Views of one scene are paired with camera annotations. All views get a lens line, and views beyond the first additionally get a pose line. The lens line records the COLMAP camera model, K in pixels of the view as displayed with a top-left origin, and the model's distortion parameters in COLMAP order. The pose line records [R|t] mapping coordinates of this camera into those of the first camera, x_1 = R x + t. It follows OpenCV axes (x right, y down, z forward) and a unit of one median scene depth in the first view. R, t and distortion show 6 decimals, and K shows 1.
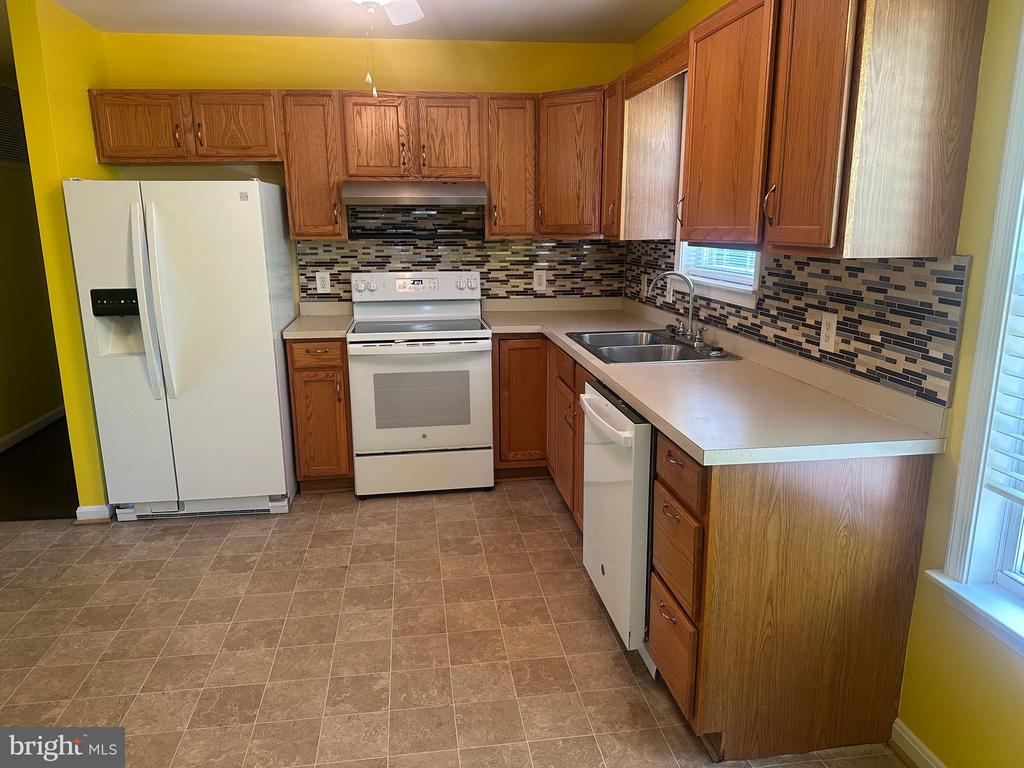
lens RADIAL K [[718.9, 0, 506.3], [0, 718.9, 388.6], [0, 0, 1]] dist [0.083710, -0.107404]
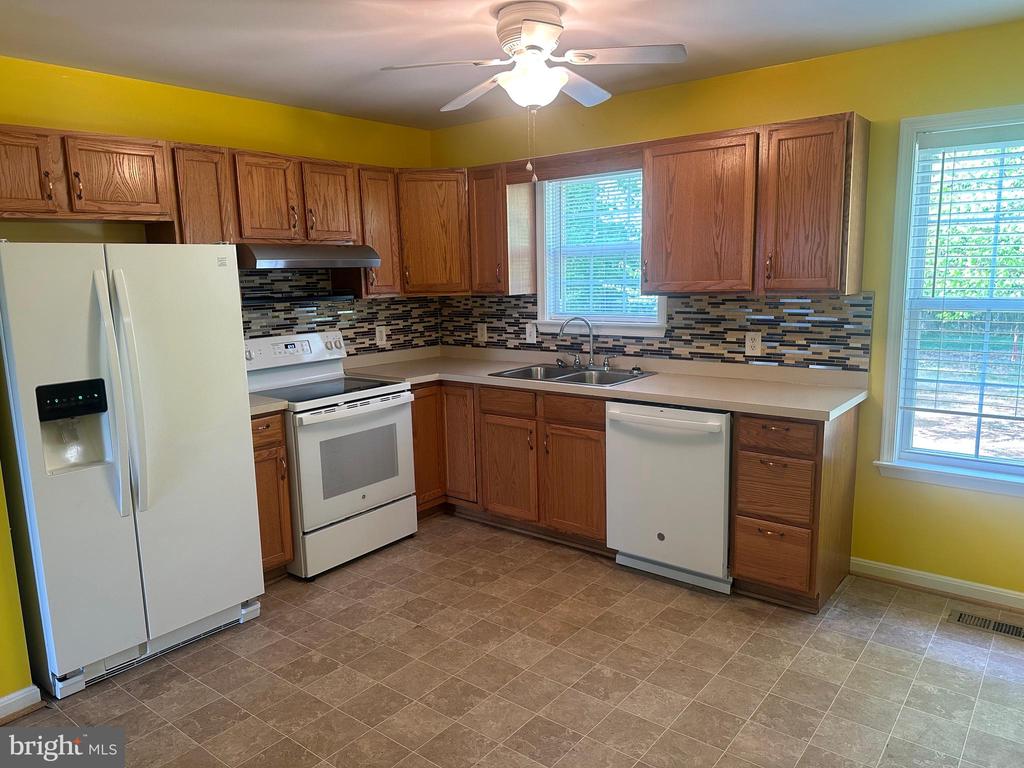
lens RADIAL K [[718.9, 0, 510.2], [0, 718.9, 385.1], [0, 0, 1]] dist [0.083710, -0.107404]
pose [[0.723157, -0.121731, 0.679872, -0.829742], [0.175613, 0.984403, -0.010537, -0.051609], [-0.667985, 0.127014, 0.733255, 0.154081]]
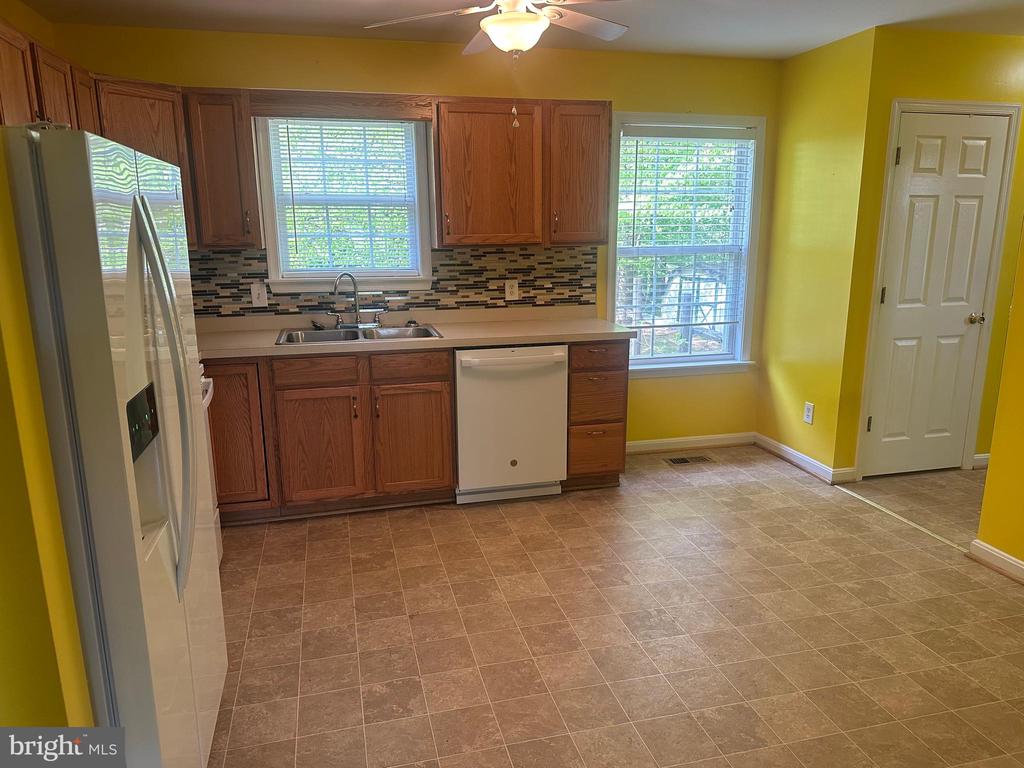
lens RADIAL K [[718.9, 0, 517.6], [0, 718.9, 384.8], [0, 0, 1]] dist [0.083710, -0.107404]
pose [[-0.124148, -0.206359, 0.970569, -1.130815], [0.231139, 0.945214, 0.230533, -0.215488], [-0.964967, 0.252956, -0.069649, 0.933198]]
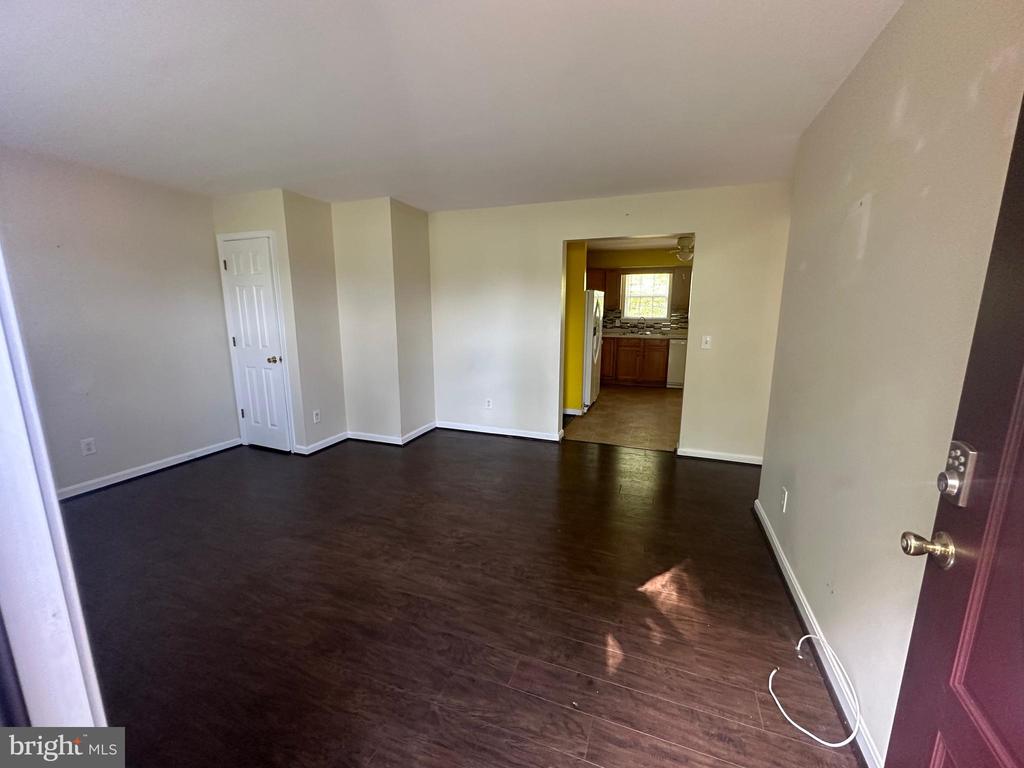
lens RADIAL K [[414.3, 0, 509.5], [0, 414.3, 379.2], [0, 0, 1]] dist [0.009849, -0.001216]
pose [[0.474535, -0.147255, 0.867832, -2.508694], [0.196661, 0.978723, 0.058536, -0.107149], [-0.857986, 0.142891, 0.493398, 0.573736]]
